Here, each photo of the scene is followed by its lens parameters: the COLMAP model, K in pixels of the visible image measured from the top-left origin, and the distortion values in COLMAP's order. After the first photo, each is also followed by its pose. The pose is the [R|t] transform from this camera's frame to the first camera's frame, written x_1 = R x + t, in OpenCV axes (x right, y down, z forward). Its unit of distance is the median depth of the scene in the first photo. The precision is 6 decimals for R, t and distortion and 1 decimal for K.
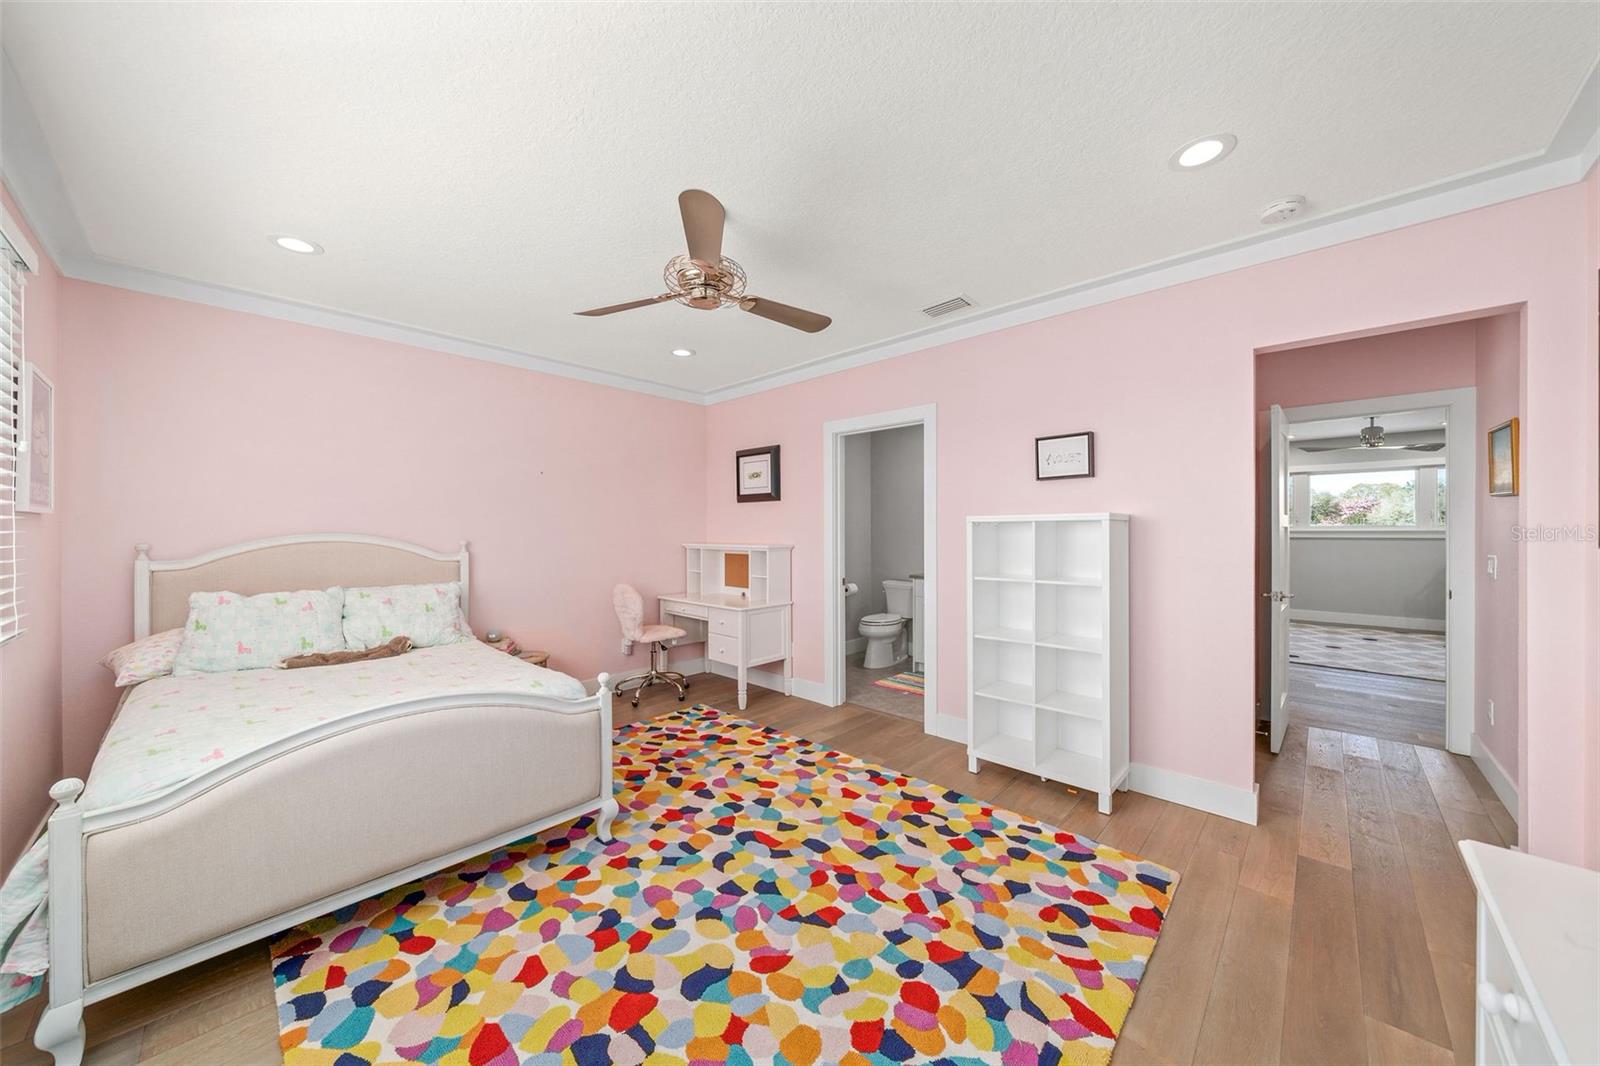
lens RADIAL K [[545.6, 0, 792.2], [0, 545.6, 512.7], [0, 0, 1]] dist [-0.010960, -0.000106]
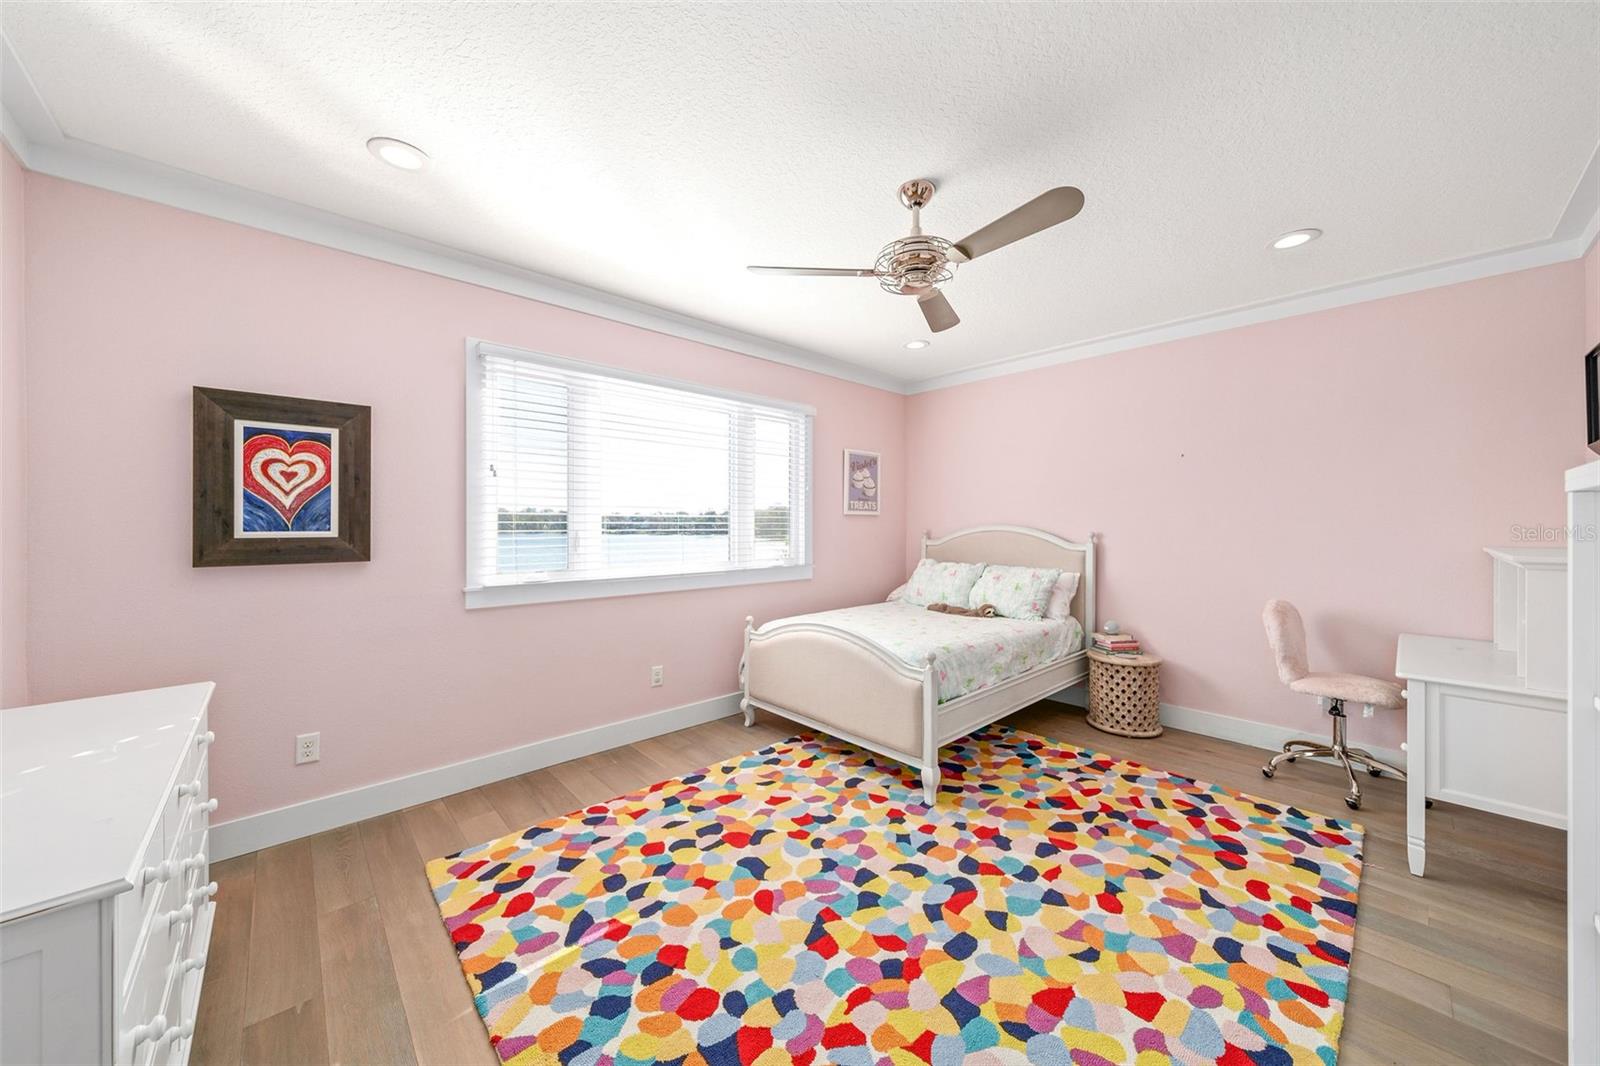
lens RADIAL K [[555.6, 0, 800.0], [0, 555.6, 533.0], [0, 0, 1]] dist [-0.008400, 0.000108]
pose [[-0.049680, 0.020909, -0.998546, 0.811565], [0.029813, 0.999366, 0.019443, 0.032732], [0.998320, -0.028804, -0.050271, 0.856374]]
